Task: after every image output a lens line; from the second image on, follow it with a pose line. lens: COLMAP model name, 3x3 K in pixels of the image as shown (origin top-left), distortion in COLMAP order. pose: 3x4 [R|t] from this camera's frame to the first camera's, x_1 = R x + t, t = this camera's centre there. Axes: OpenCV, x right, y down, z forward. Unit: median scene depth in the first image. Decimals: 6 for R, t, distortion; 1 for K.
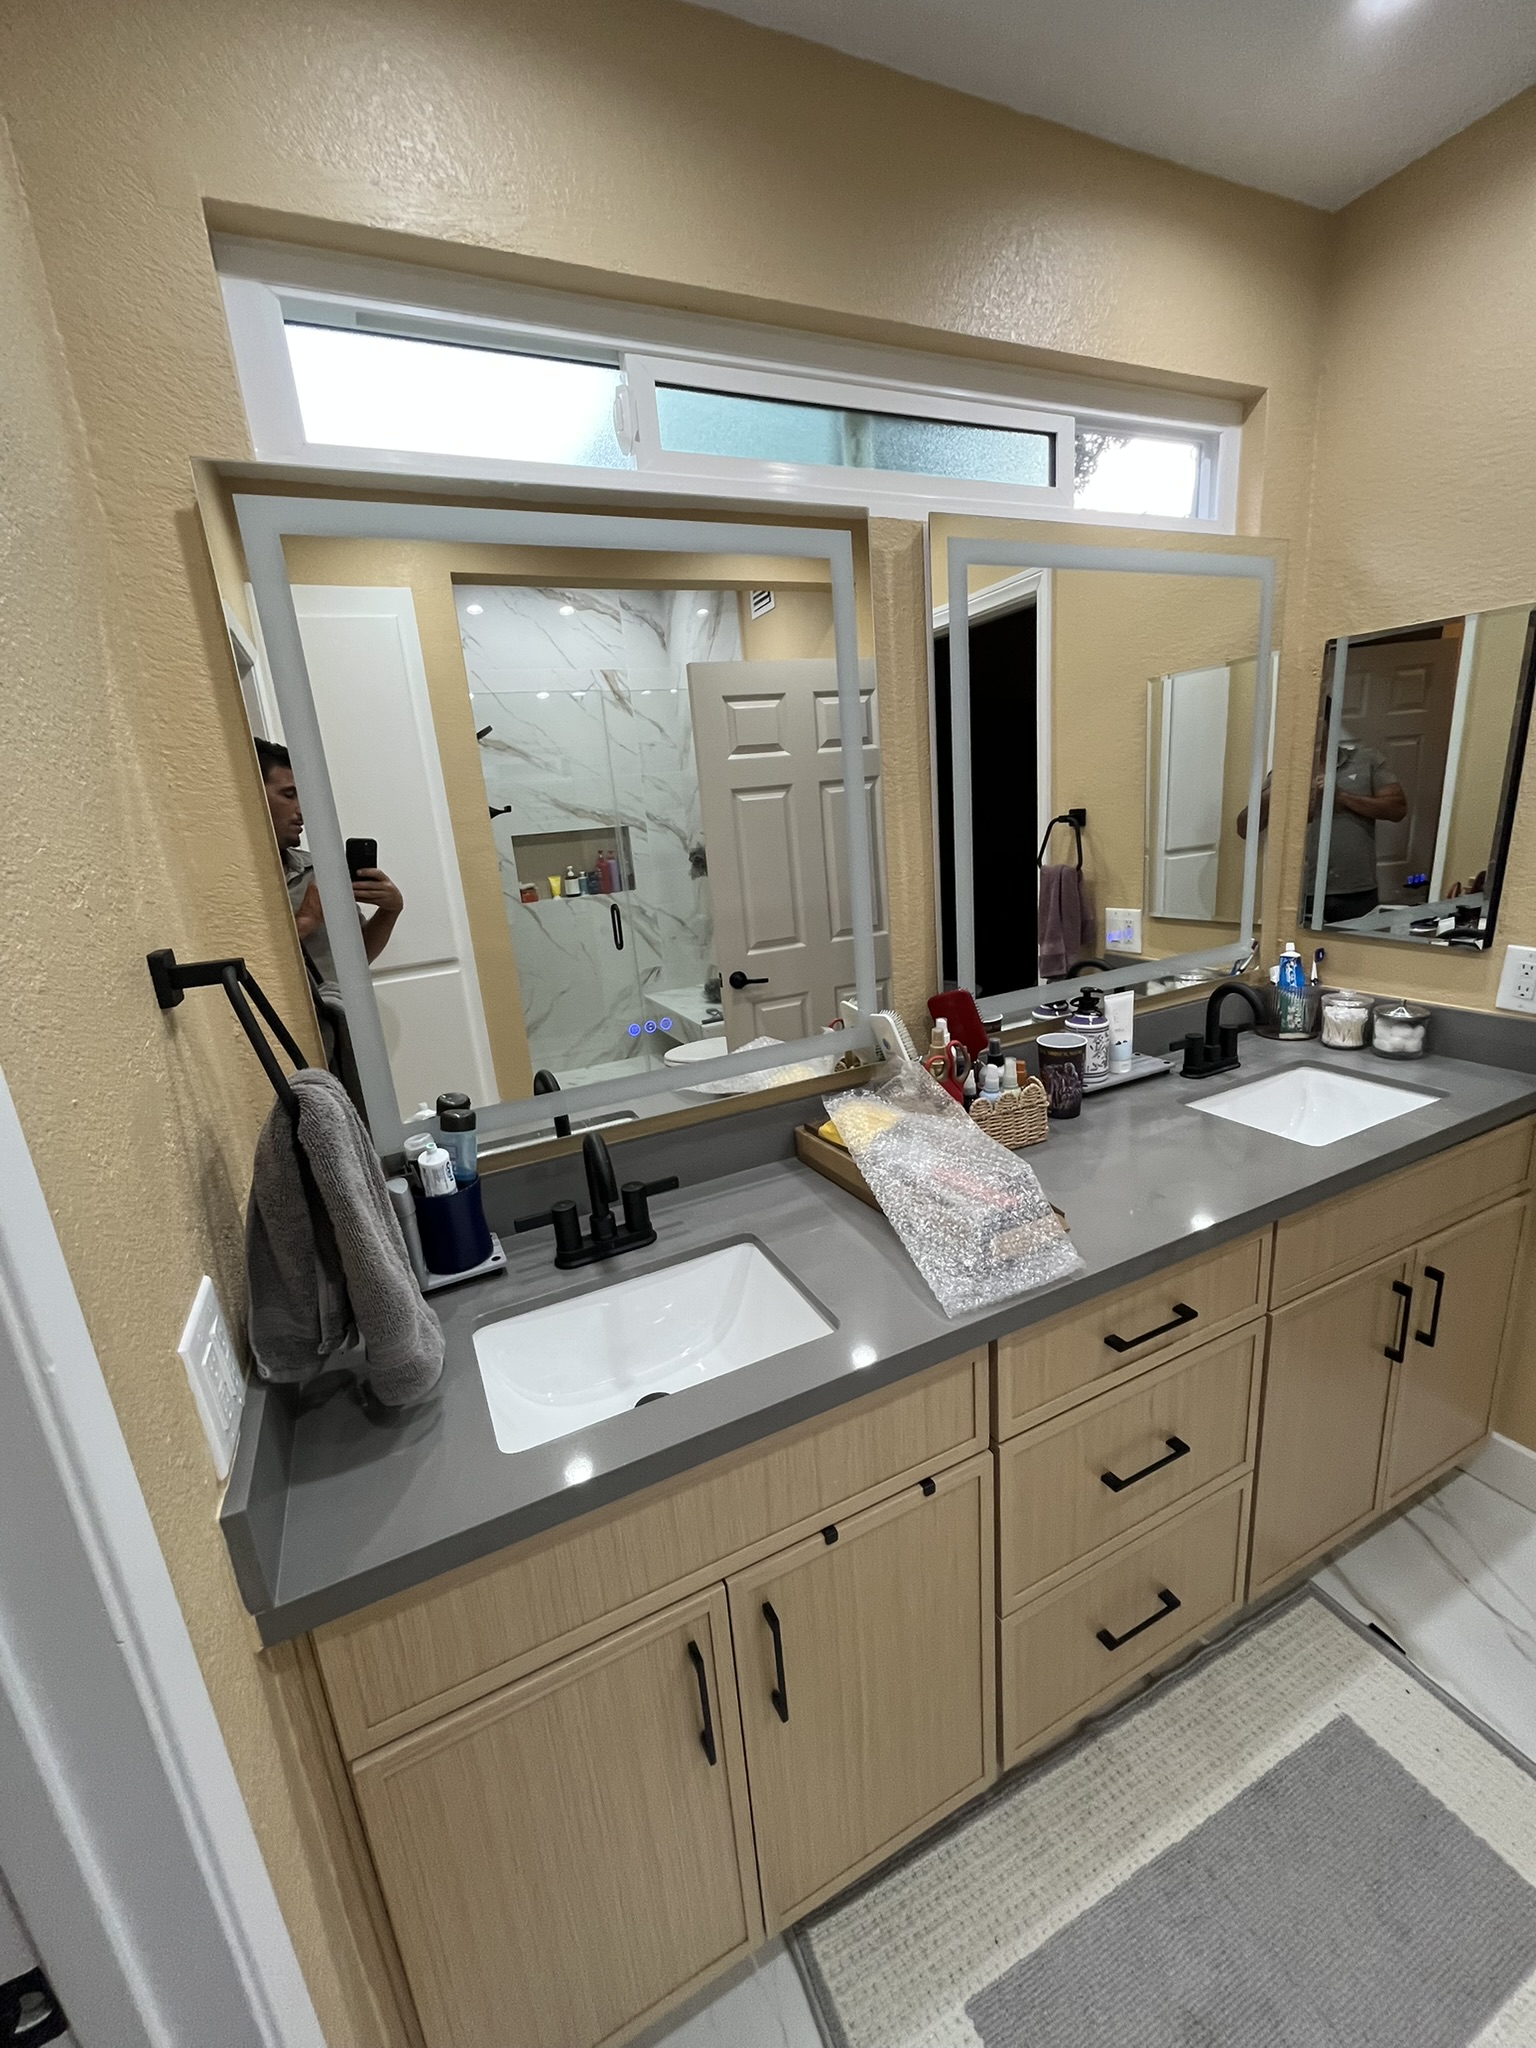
lens RADIAL K [[829.2, 0, 780.3], [0, 829.2, 1025.0], [0, 0, 1]] dist [-0.002496, -0.000066]
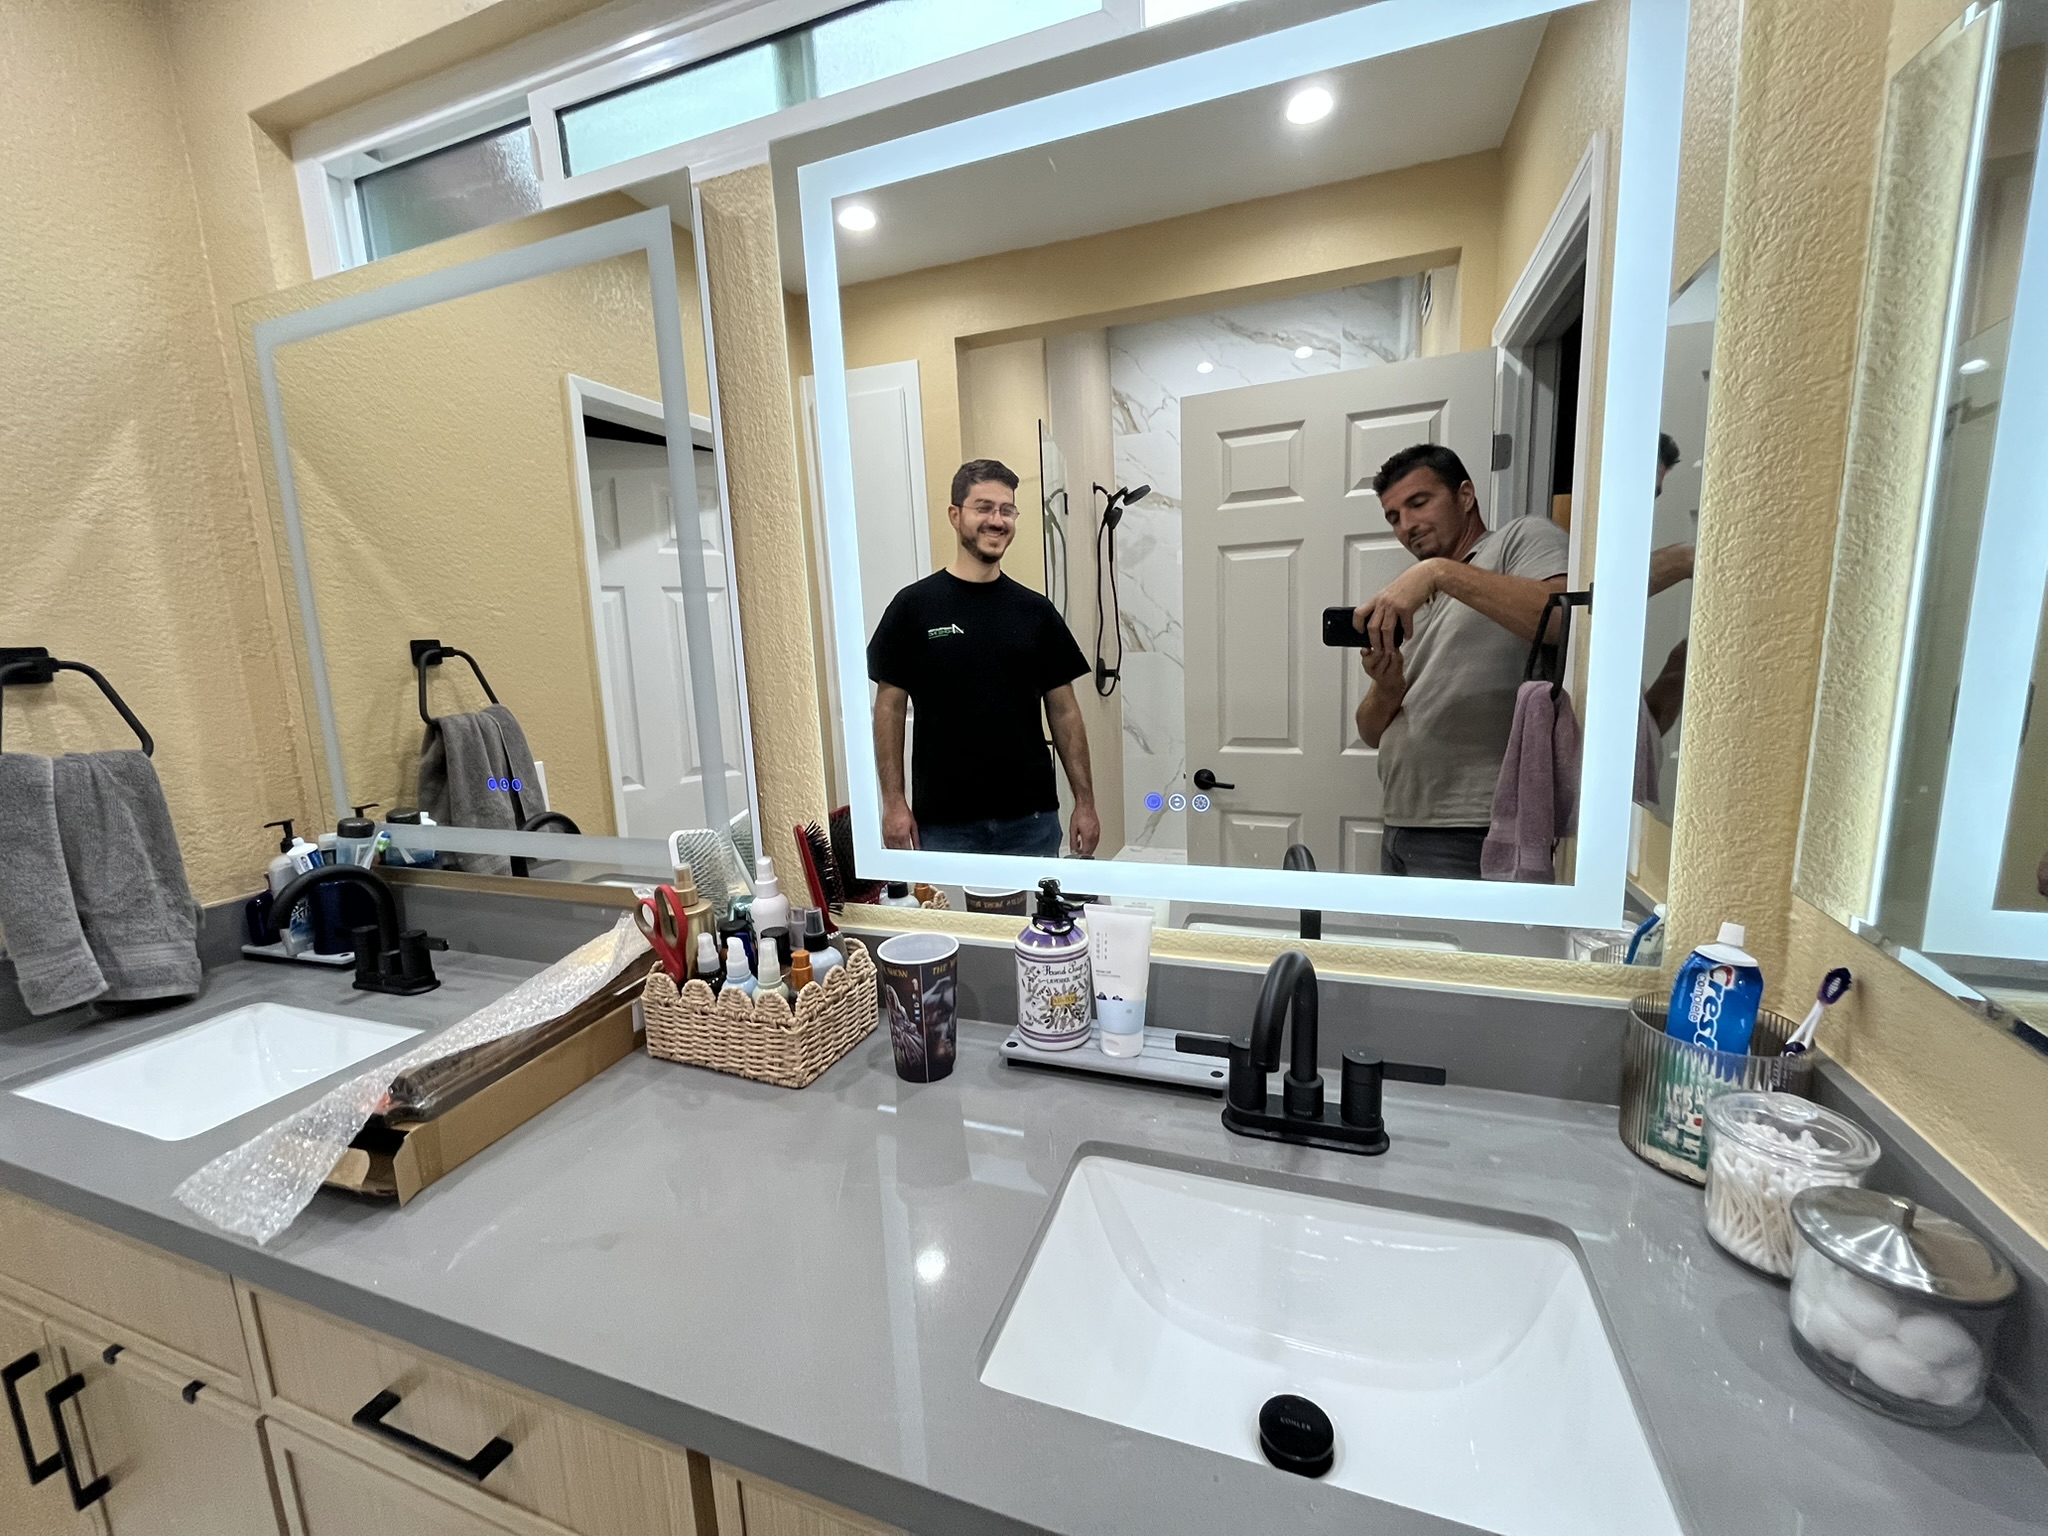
lens RADIAL K [[829.2, 0, 1024.8], [0, 829.2, 763.7], [0, 0, 1]] dist [-0.002496, -0.000066]
pose [[0.697634, 0.178118, -0.693960, 0.405352], [-0.195313, 0.979199, 0.054983, -0.084007], [0.689318, 0.097181, 0.717911, 0.310015]]
